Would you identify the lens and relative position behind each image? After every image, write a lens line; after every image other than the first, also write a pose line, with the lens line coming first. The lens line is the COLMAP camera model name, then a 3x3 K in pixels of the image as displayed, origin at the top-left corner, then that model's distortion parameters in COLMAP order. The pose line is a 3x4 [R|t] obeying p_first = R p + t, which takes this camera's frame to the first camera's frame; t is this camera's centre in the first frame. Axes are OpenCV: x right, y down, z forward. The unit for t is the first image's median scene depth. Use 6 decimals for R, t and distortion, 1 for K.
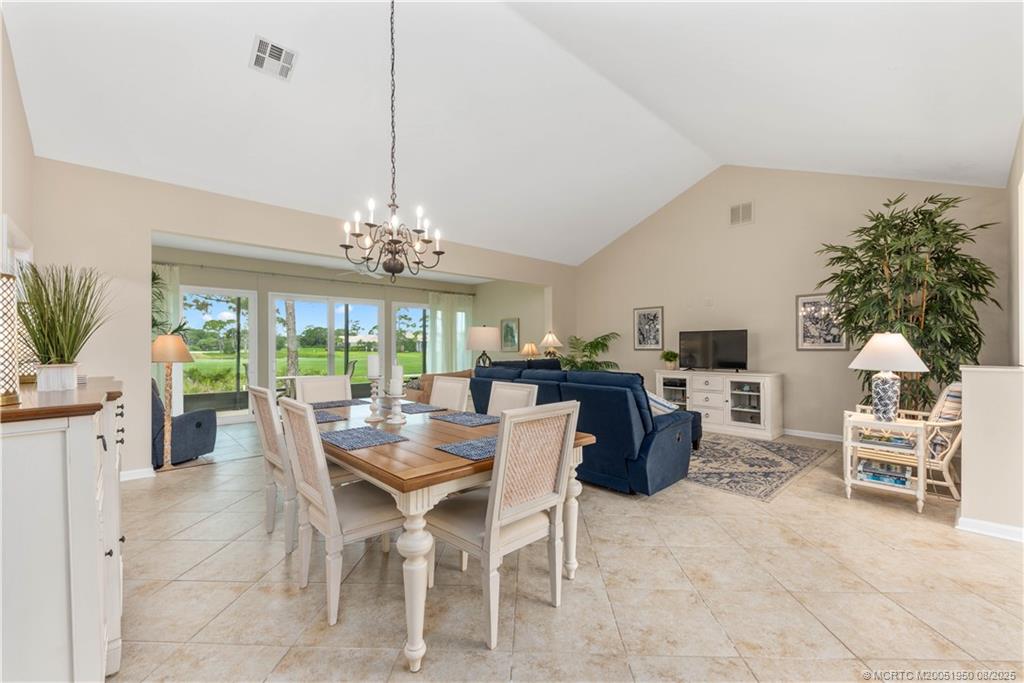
lens RADIAL K [[424.1, 0, 513.1], [0, 424.1, 343.0], [0, 0, 1]] dist [0.001802, -0.001136]
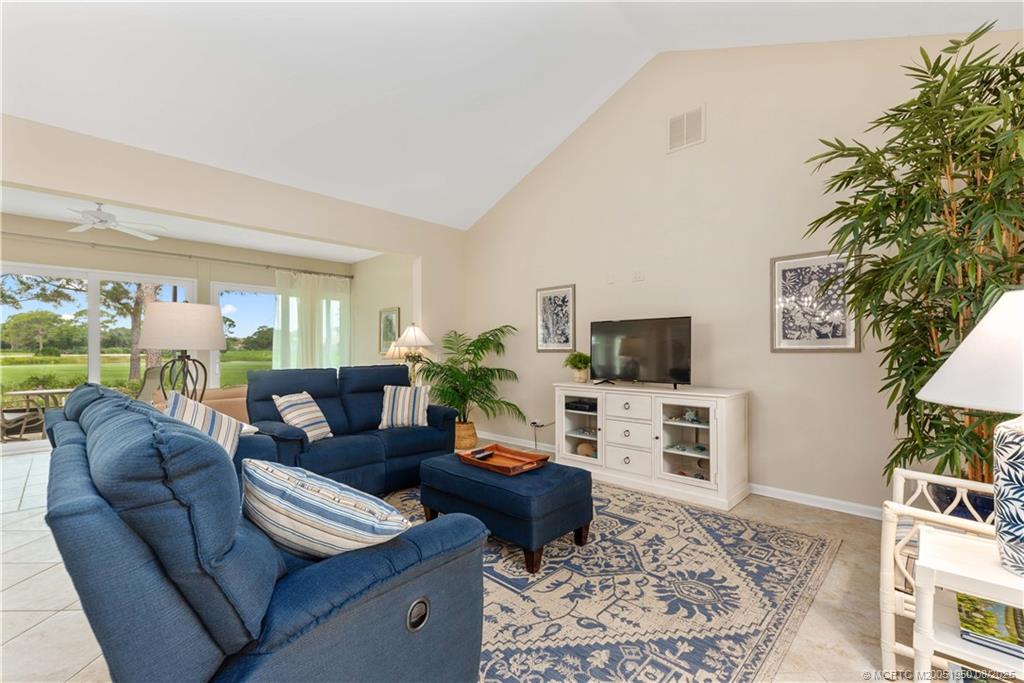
lens RADIAL K [[439.1, 0, 517.8], [0, 439.1, 346.9], [0, 0, 1]] dist [-0.000479, -0.000955]
pose [[0.997994, 0.002275, 0.063271, 0.274980], [-0.002400, 0.999995, 0.001897, 0.010733], [-0.063266, -0.002045, 0.997995, 0.409380]]
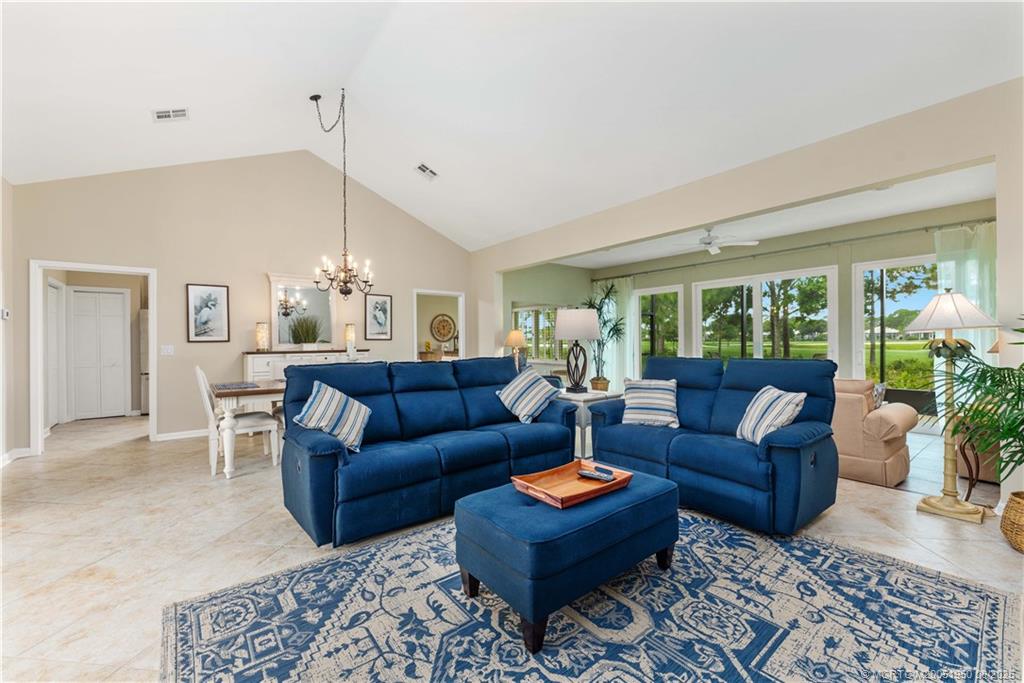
lens RADIAL K [[424.1, 0, 516.6], [0, 424.1, 339.3], [0, 0, 1]] dist [0.001802, -0.001136]
pose [[-0.088827, 0.001891, -0.996045, 0.646346], [0.018132, 0.999836, 0.000281, 0.012934], [0.995882, -0.018035, -0.088846, 0.874880]]
